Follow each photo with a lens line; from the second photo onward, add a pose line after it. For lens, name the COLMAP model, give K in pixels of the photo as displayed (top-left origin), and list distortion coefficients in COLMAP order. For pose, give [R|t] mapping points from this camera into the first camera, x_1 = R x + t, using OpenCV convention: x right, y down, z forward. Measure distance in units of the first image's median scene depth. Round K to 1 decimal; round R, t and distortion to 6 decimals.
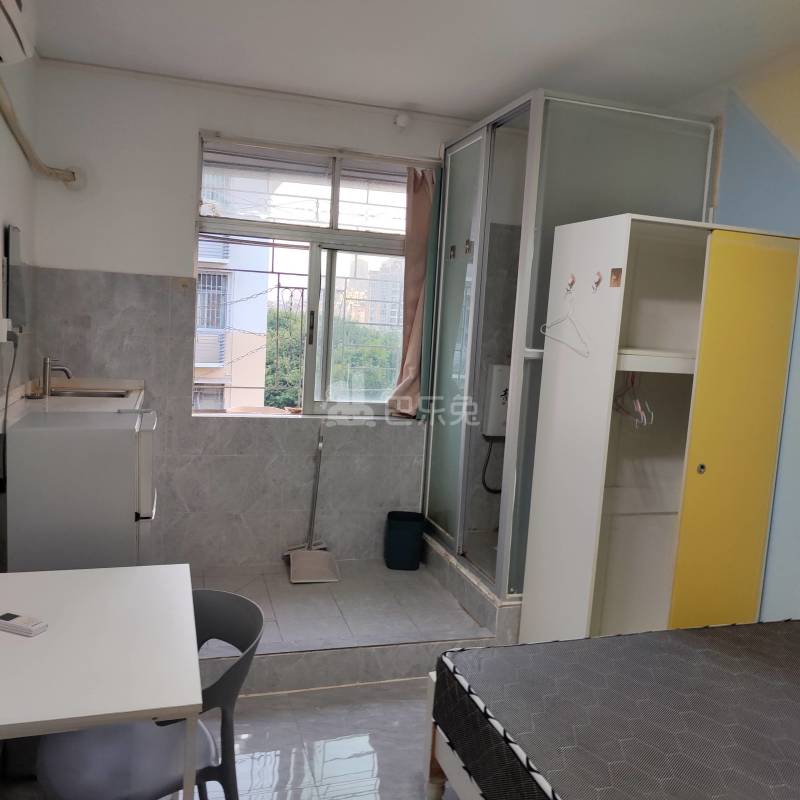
lens RADIAL K [[759.8, 0, 400.0], [0, 759.8, 400.0], [0, 0, 1]] dist [0.020928, -0.010772]
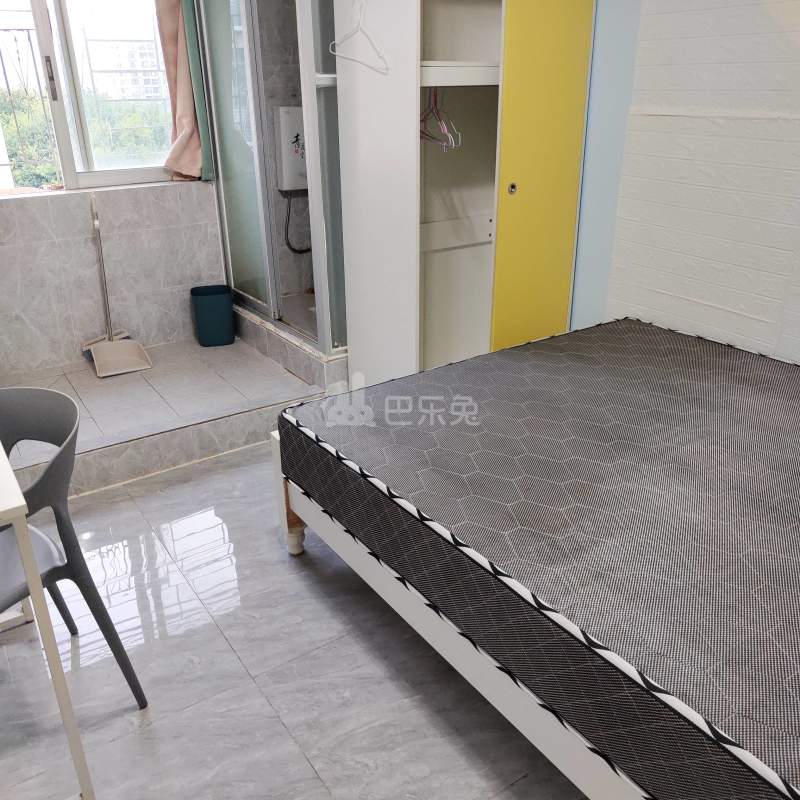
lens RADIAL K [[745.2, 0, 401.3], [0, 745.2, 431.4], [0, 0, 1]] dist [0.000571, -0.008213]
pose [[0.955606, -0.184758, 0.229527, -0.012611], [0.098989, 0.935014, 0.340515, 0.031022], [-0.277524, -0.302677, 0.911793, 0.056266]]
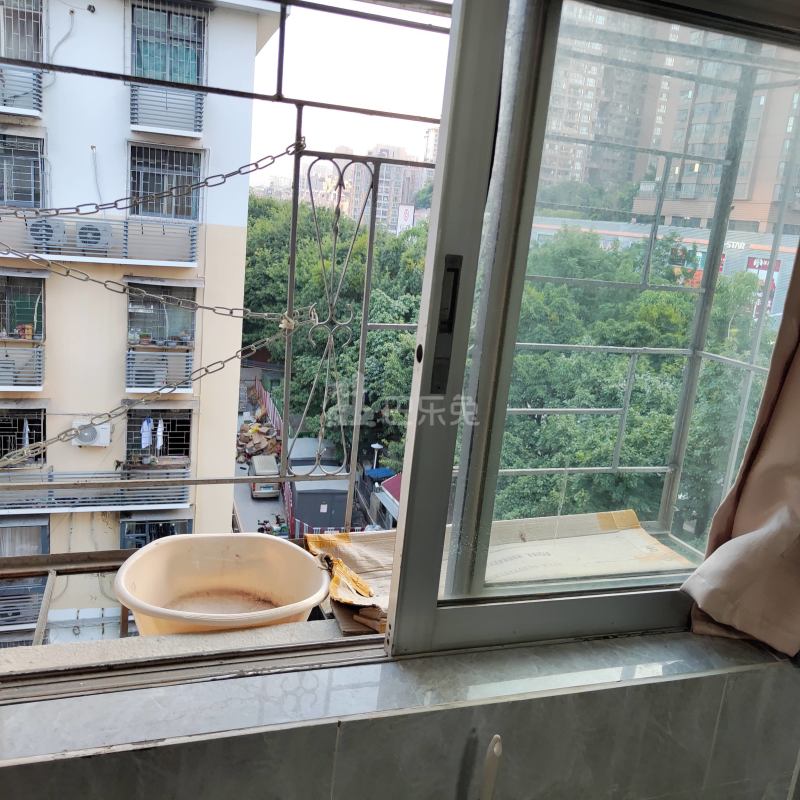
lens RADIAL K [[759.8, 0, 400.0], [0, 759.8, 400.0], [0, 0, 1]] dist [0.020928, -0.010772]
pose [[0.998952, 0.035365, 0.029057, -0.170987], [-0.038971, 0.990118, 0.134711, -0.128689], [-0.024006, -0.135702, 0.990459, 0.944990]]
